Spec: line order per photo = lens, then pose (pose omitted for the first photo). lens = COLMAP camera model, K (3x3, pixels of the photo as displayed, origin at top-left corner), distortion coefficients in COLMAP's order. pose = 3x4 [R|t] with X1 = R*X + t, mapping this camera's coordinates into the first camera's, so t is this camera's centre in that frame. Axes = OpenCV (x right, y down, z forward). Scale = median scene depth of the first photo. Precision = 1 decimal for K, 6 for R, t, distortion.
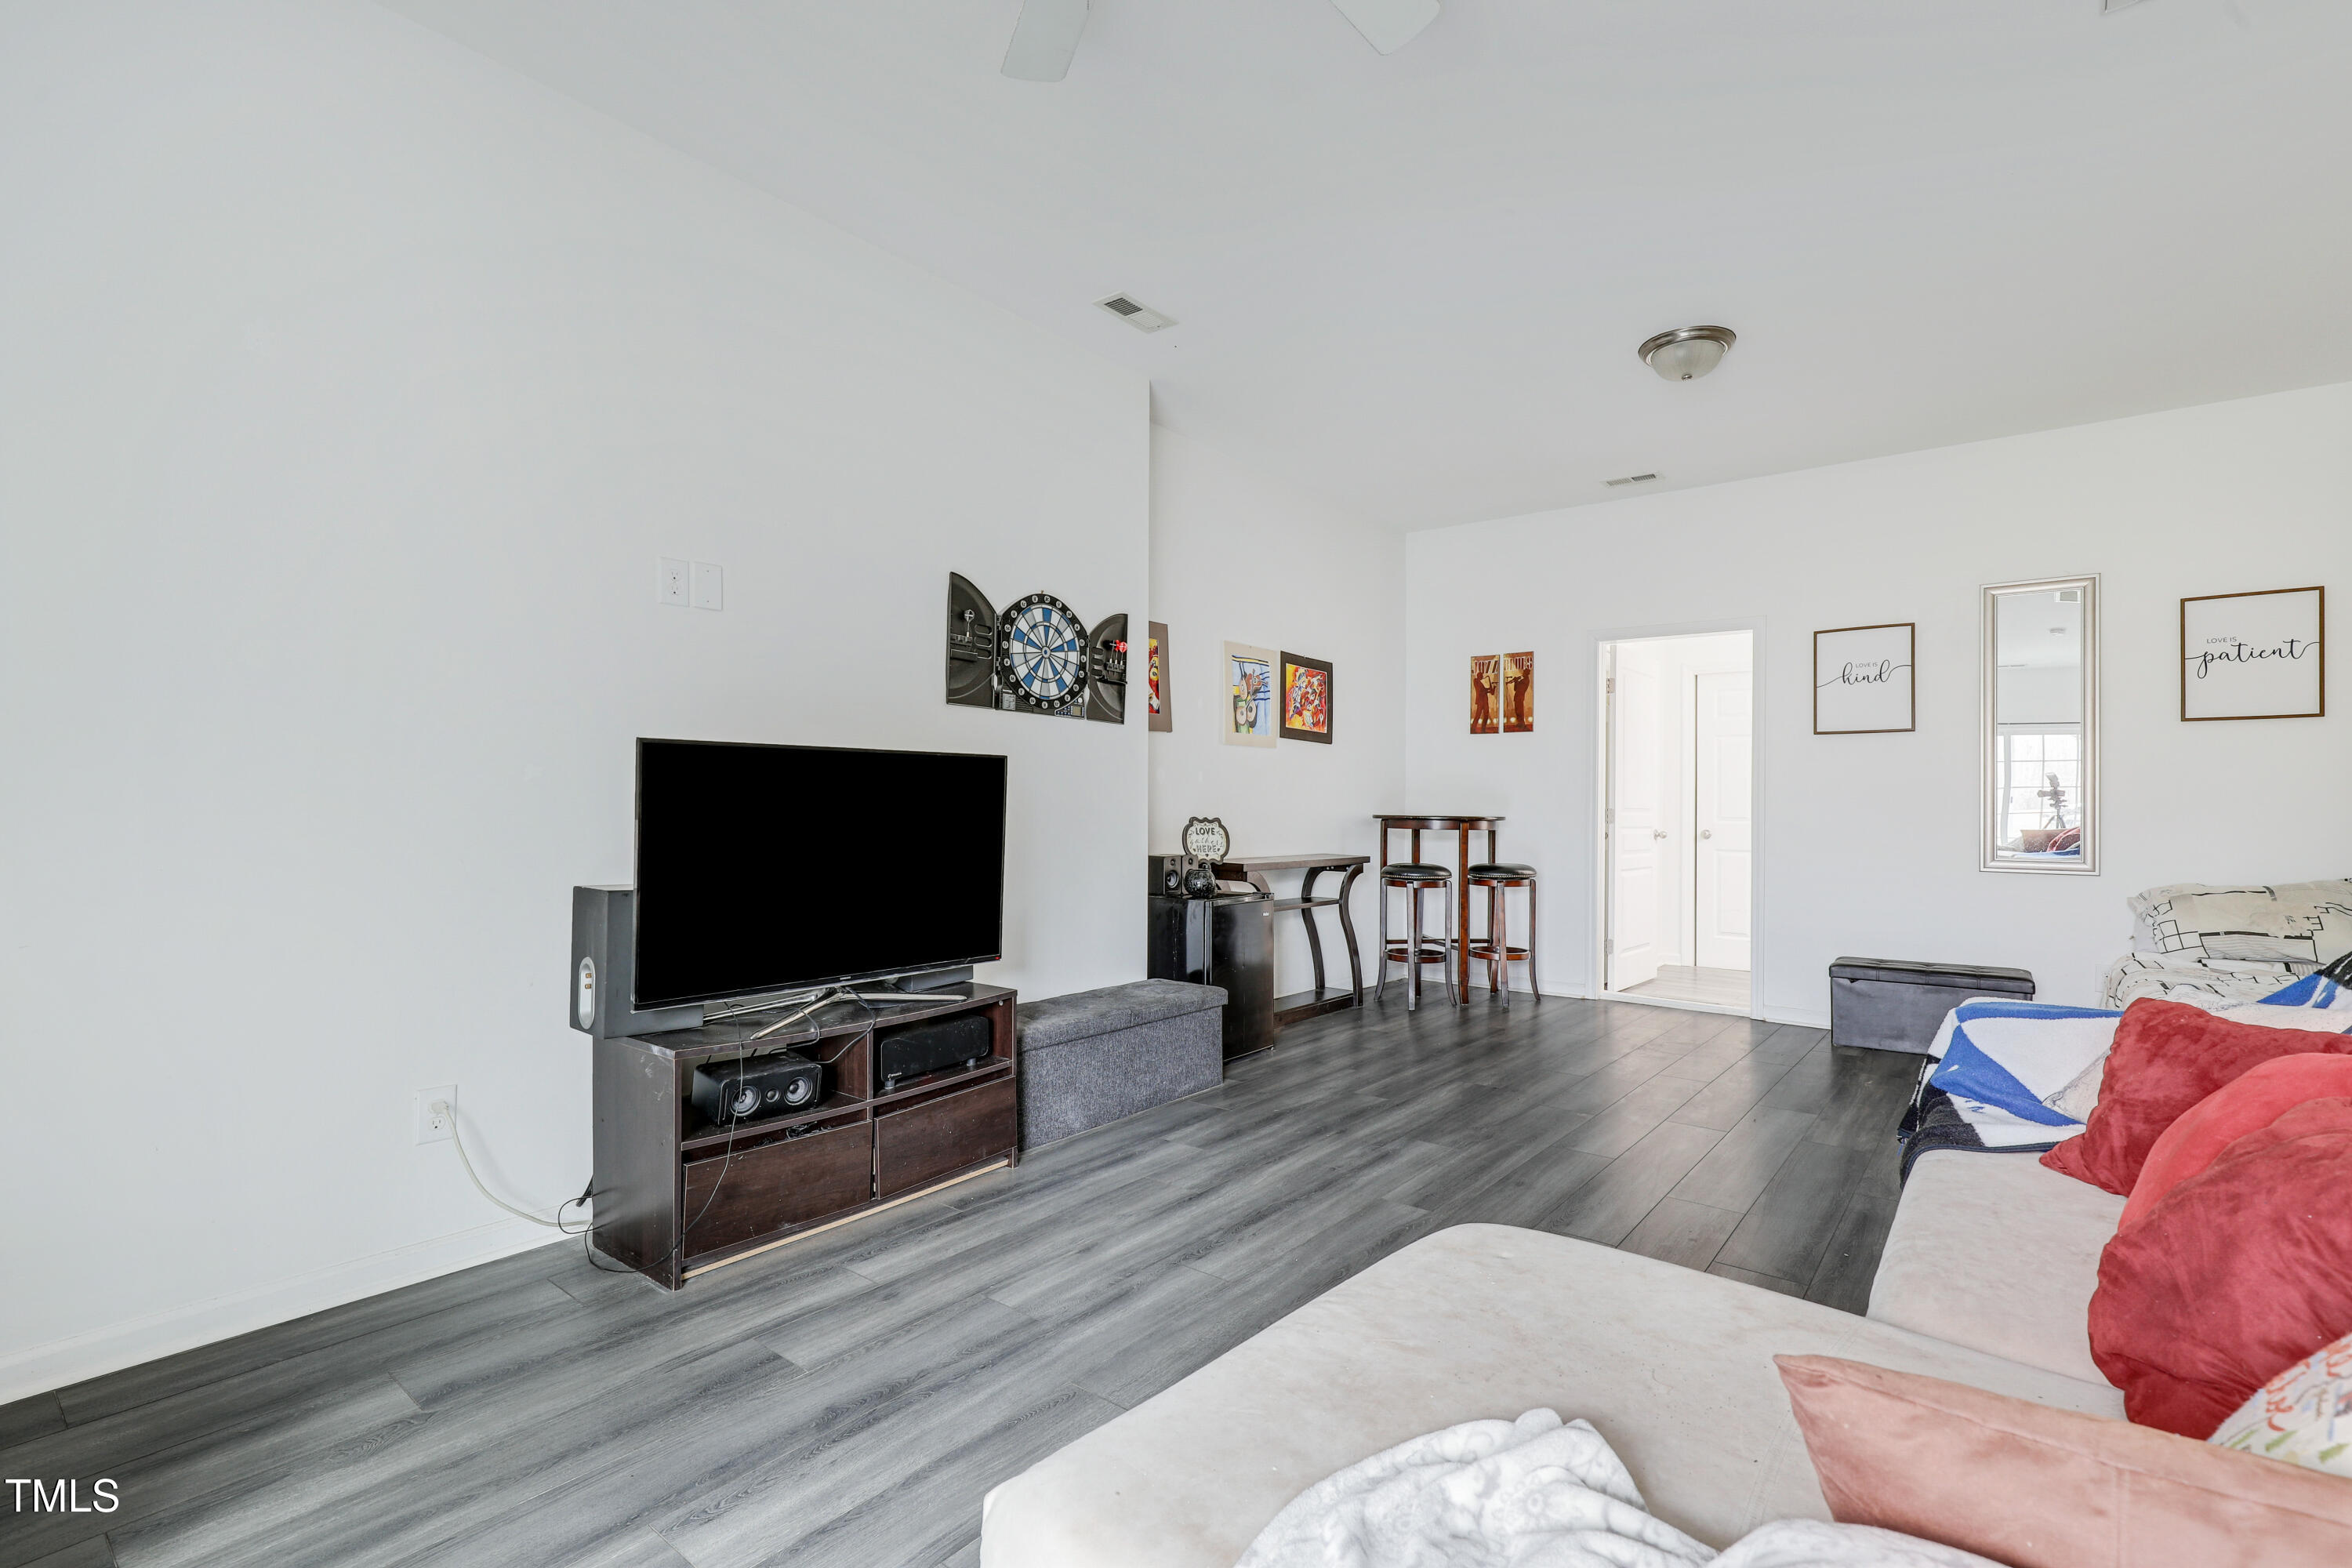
lens RADIAL K [[1065.8, 0, 1188.4], [0, 1065.8, 780.7], [0, 0, 1]] dist [0.002415, 0.000218]
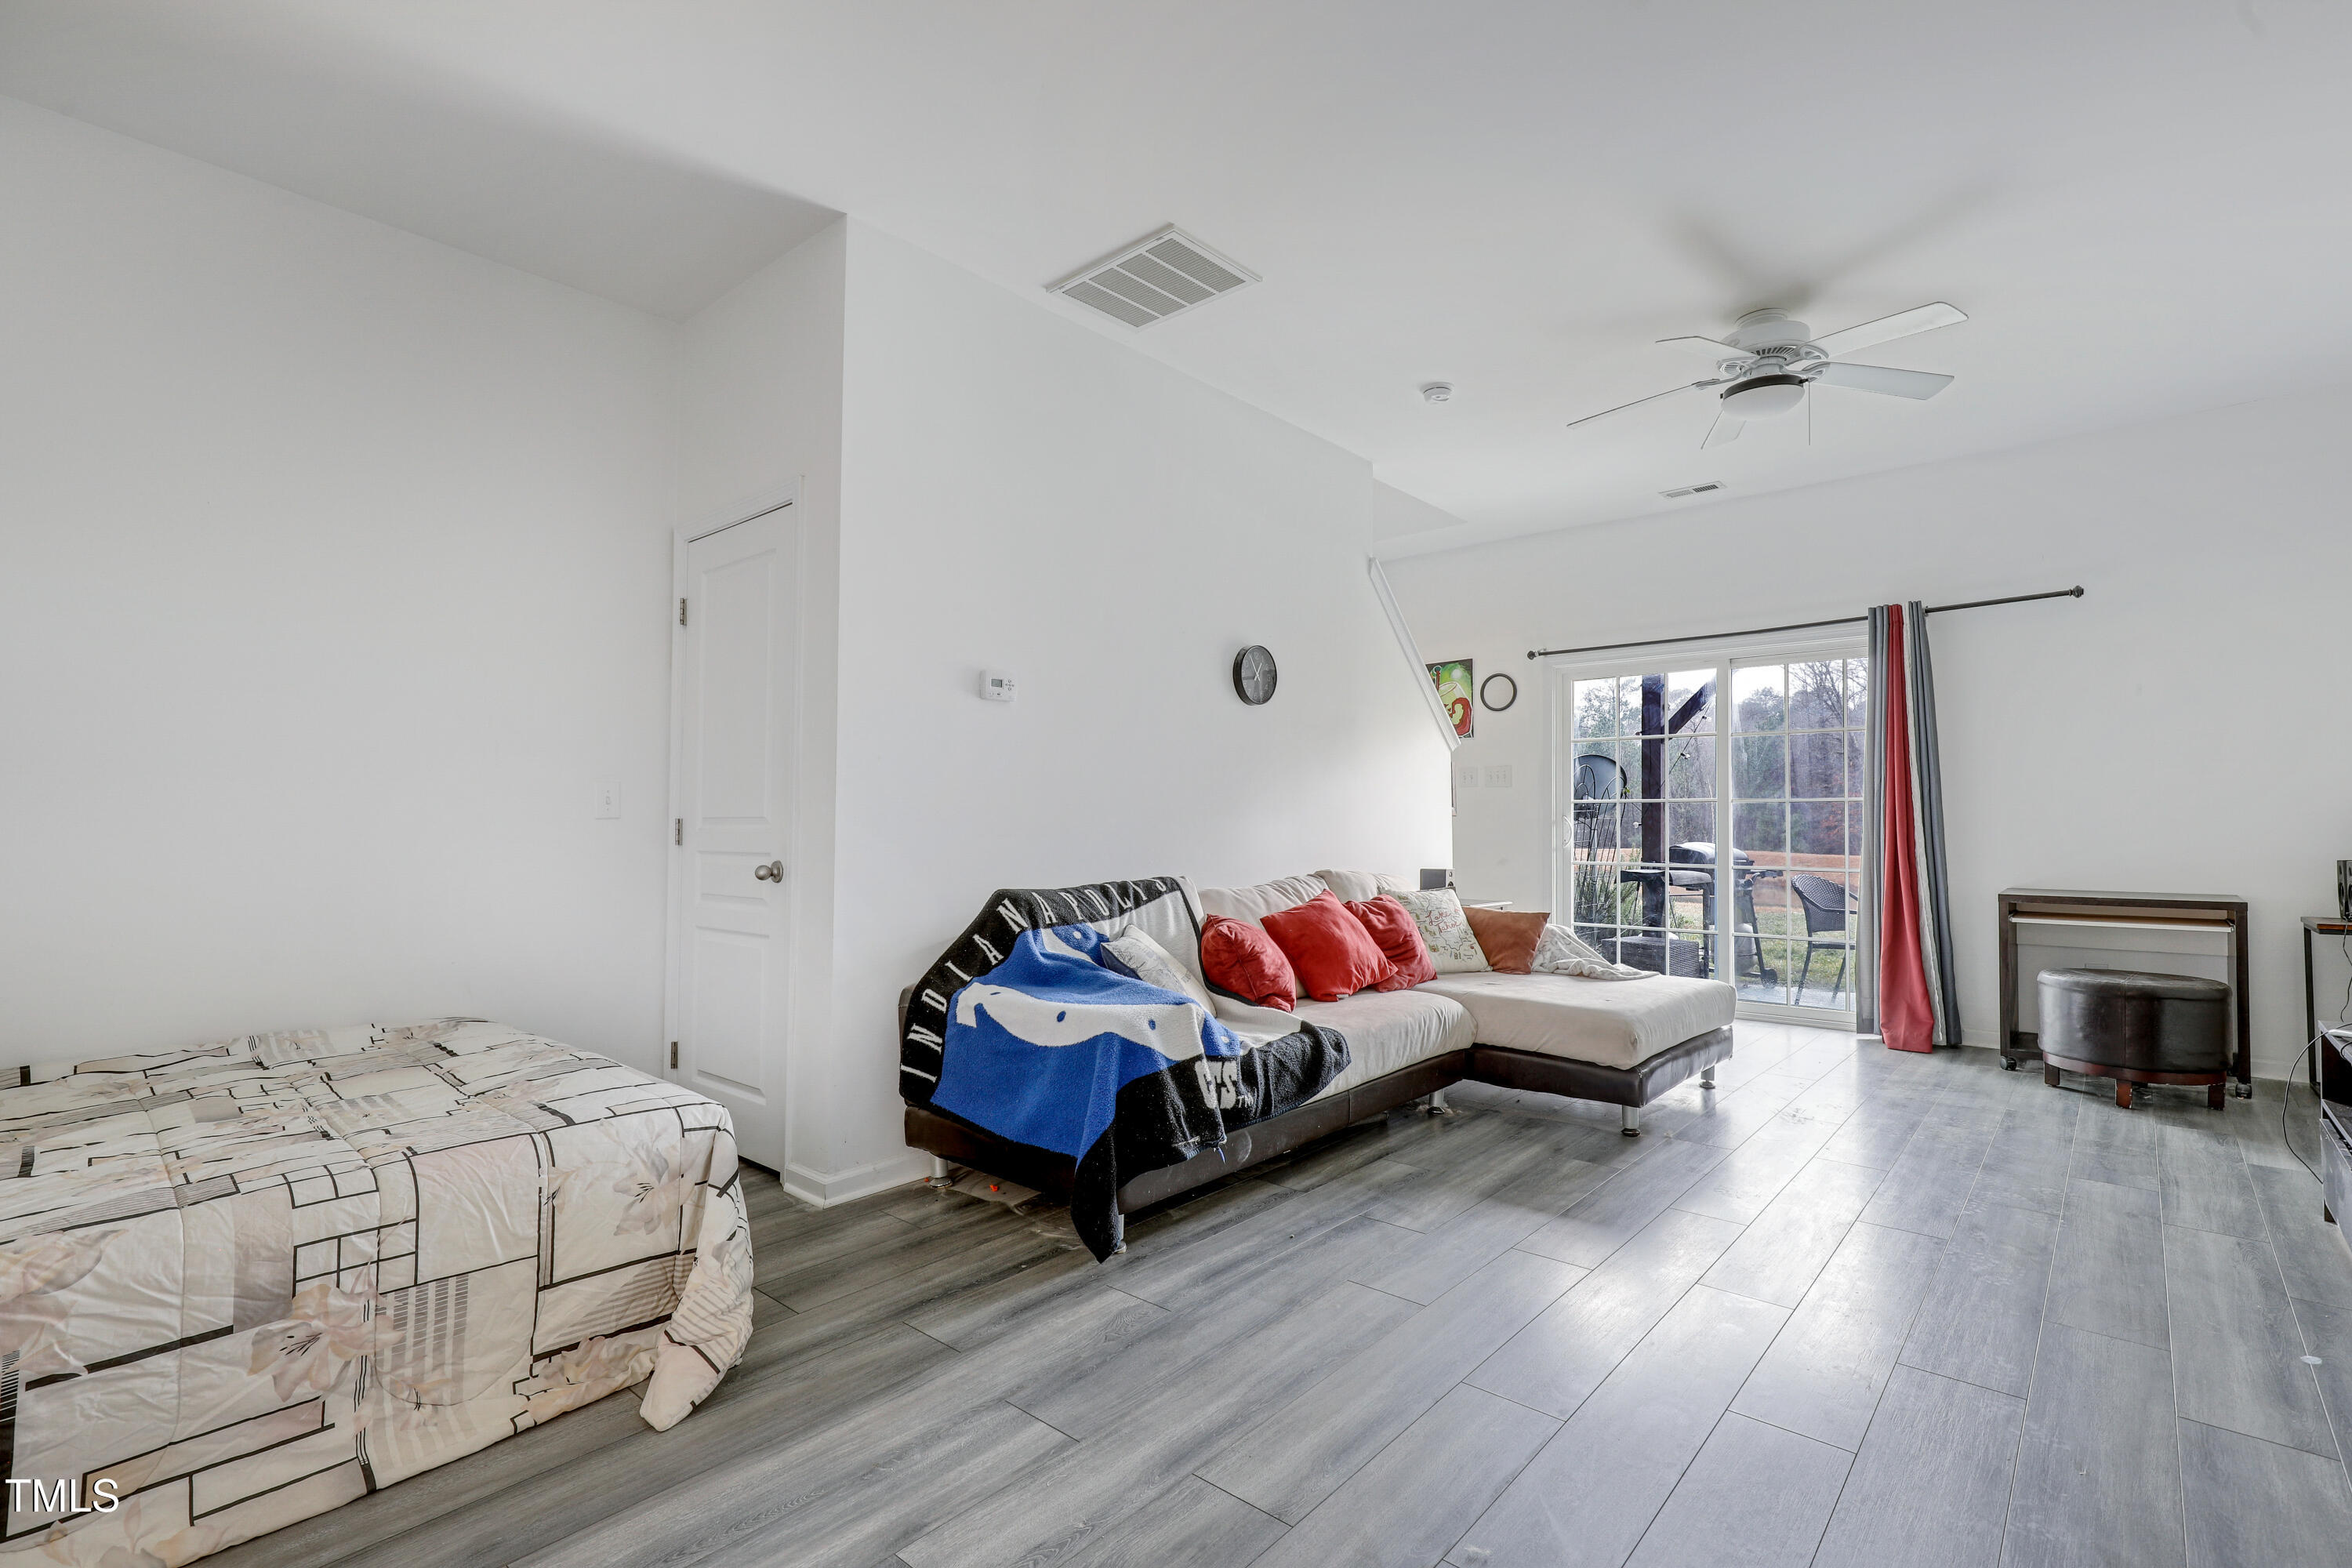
lens RADIAL K [[1065.8, 0, 1177.8], [0, 1065.8, 807.9], [0, 0, 1]] dist [0.002415, 0.000218]
pose [[-0.998279, -0.003856, 0.058523, 0.326897], [-0.005523, 0.999583, -0.028349, 0.024296], [-0.058389, -0.028623, -0.997883, 1.010504]]
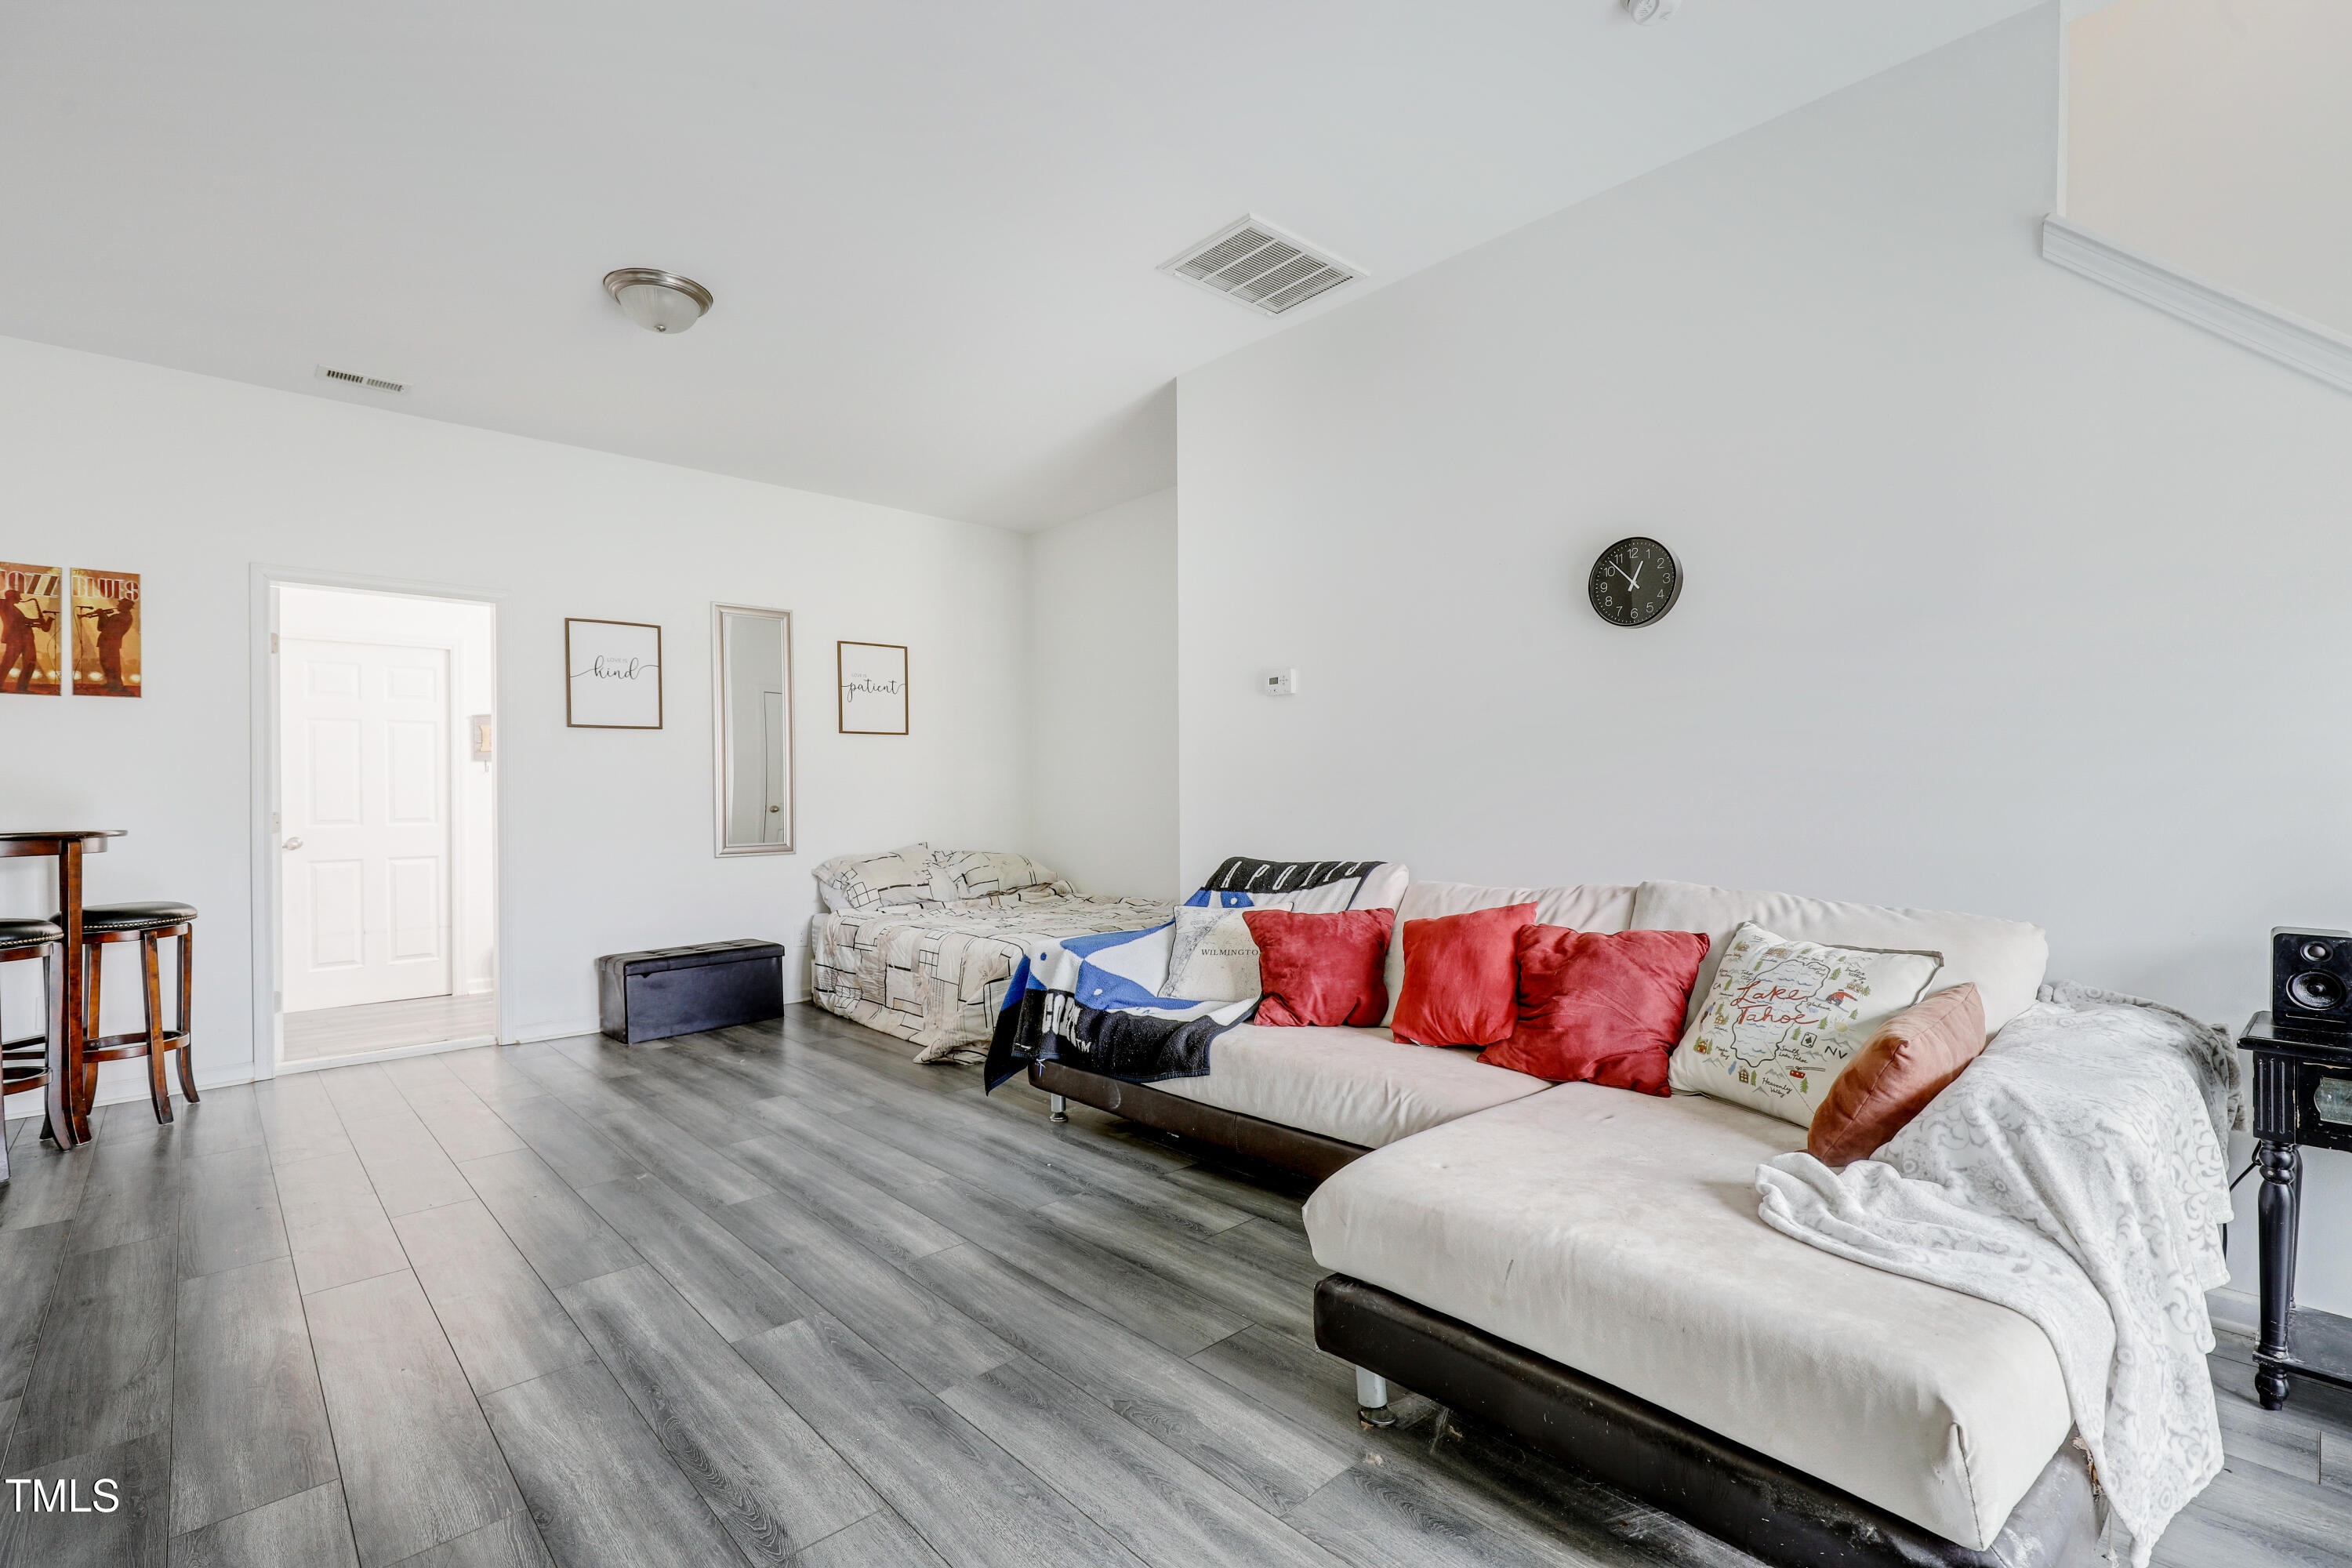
lens RADIAL K [[1065.8, 0, 1193.8], [0, 1065.8, 789.6], [0, 0, 1]] dist [0.002415, 0.000218]
pose [[0.146147, -0.006129, 0.989244, -0.273653], [-0.004974, 0.999964, 0.006930, 0.002928], [-0.989250, -0.005934, 0.146111, 0.321371]]
